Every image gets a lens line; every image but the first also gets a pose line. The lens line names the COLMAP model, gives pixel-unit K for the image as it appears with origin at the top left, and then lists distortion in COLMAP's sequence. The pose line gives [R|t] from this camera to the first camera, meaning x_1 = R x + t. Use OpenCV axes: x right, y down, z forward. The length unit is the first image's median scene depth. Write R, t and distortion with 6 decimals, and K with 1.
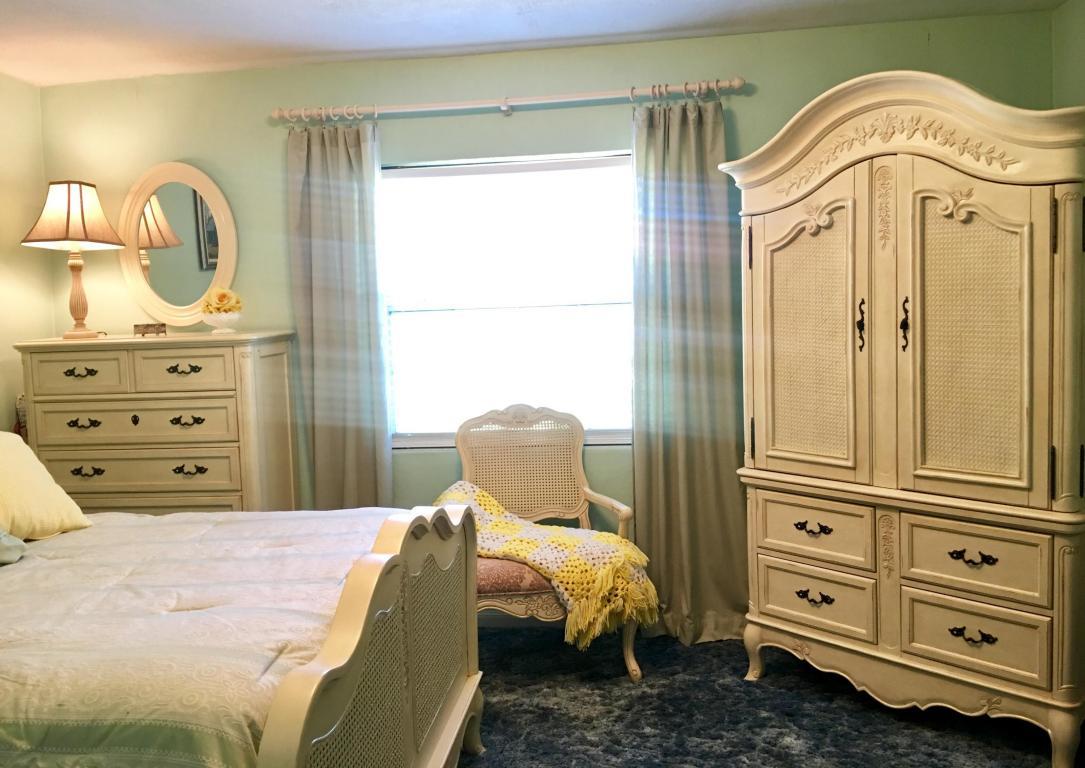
lens RADIAL K [[910.5, 0, 541.0], [0, 910.5, 367.8], [0, 0, 1]] dist [0.101984, -0.196692]
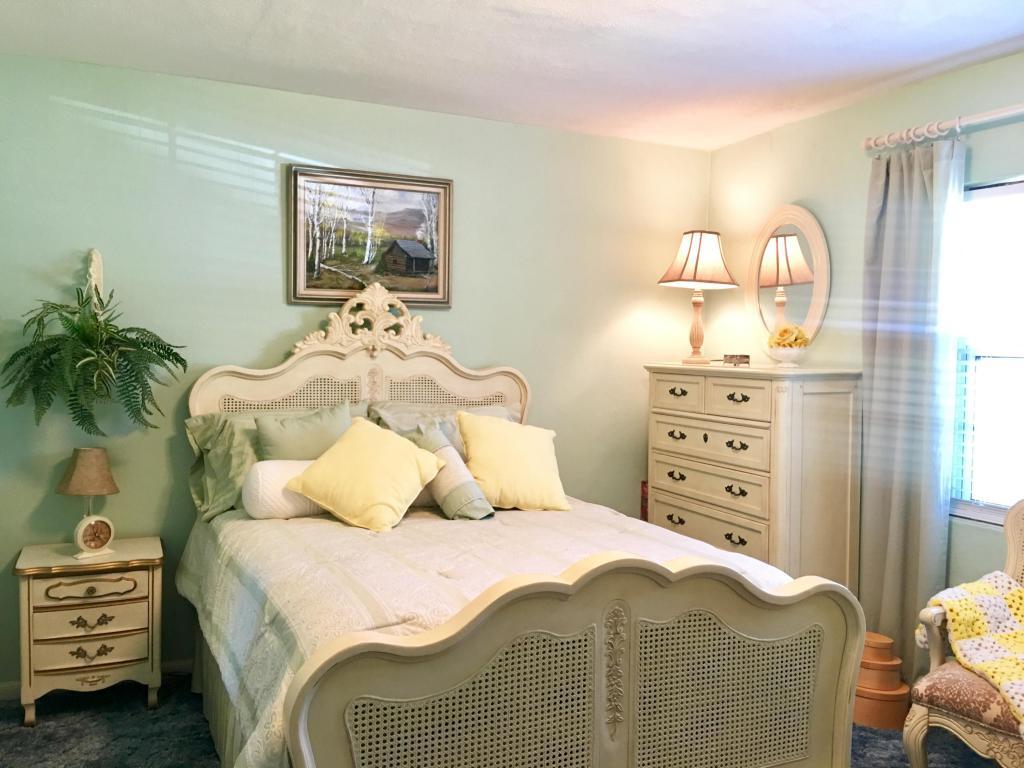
lens RADIAL K [[868.7, 0, 512.0], [0, 868.7, 384.0], [0, 0, 1]] dist [0.110067, -0.180532]
pose [[0.516428, 0.085635, -0.852038, 0.359692], [-0.096919, 0.994439, 0.041203, -0.031830], [0.850829, 0.061300, 0.521855, 0.235857]]
